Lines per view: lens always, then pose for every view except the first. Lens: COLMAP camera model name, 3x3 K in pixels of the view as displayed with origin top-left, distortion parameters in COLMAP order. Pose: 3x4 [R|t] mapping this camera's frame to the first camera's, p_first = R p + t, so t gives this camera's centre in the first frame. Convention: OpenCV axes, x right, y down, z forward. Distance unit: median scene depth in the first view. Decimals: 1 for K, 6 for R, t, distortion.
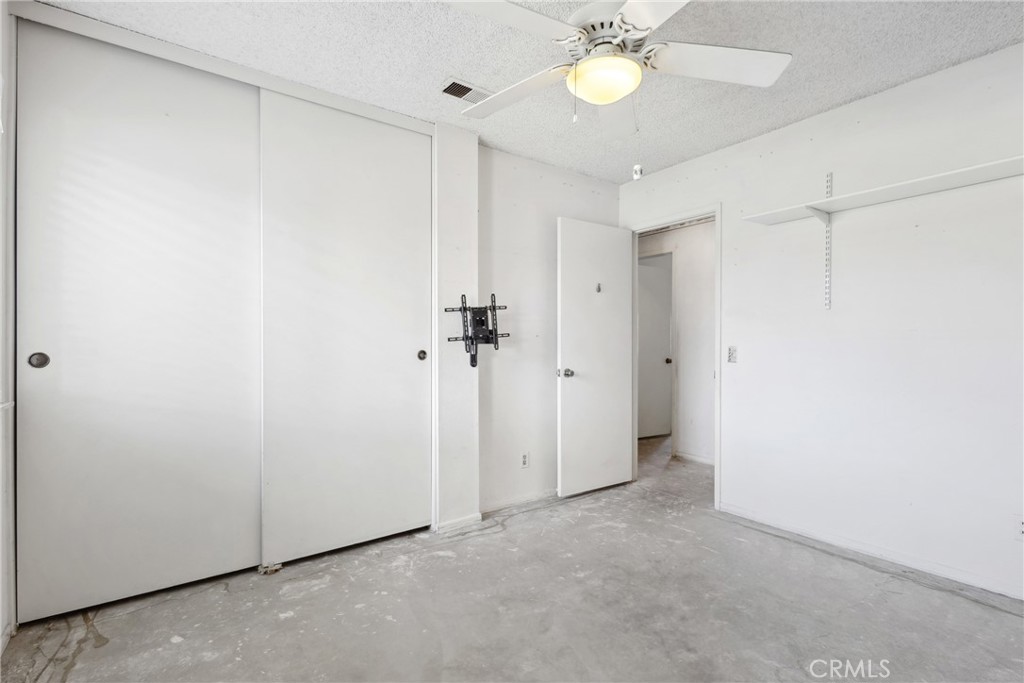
lens RADIAL K [[476.4, 0, 511.1], [0, 476.4, 342.1], [0, 0, 1]] dist [0.004913, -0.001980]
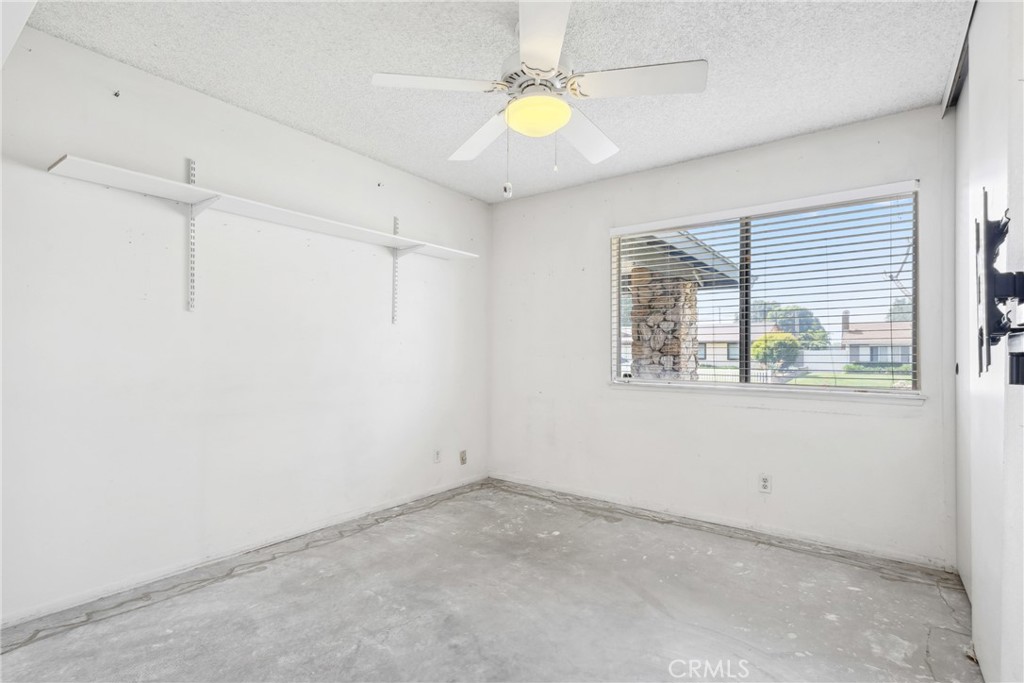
lens RADIAL K [[476.4, 0, 511.1], [0, 476.4, 342.1], [0, 0, 1]] dist [0.004913, -0.001980]
pose [[-0.954476, -0.014963, -0.297912, 0.554881], [-0.007129, 0.999600, -0.027364, 0.011618], [0.298202, -0.023994, -0.954201, 1.964683]]
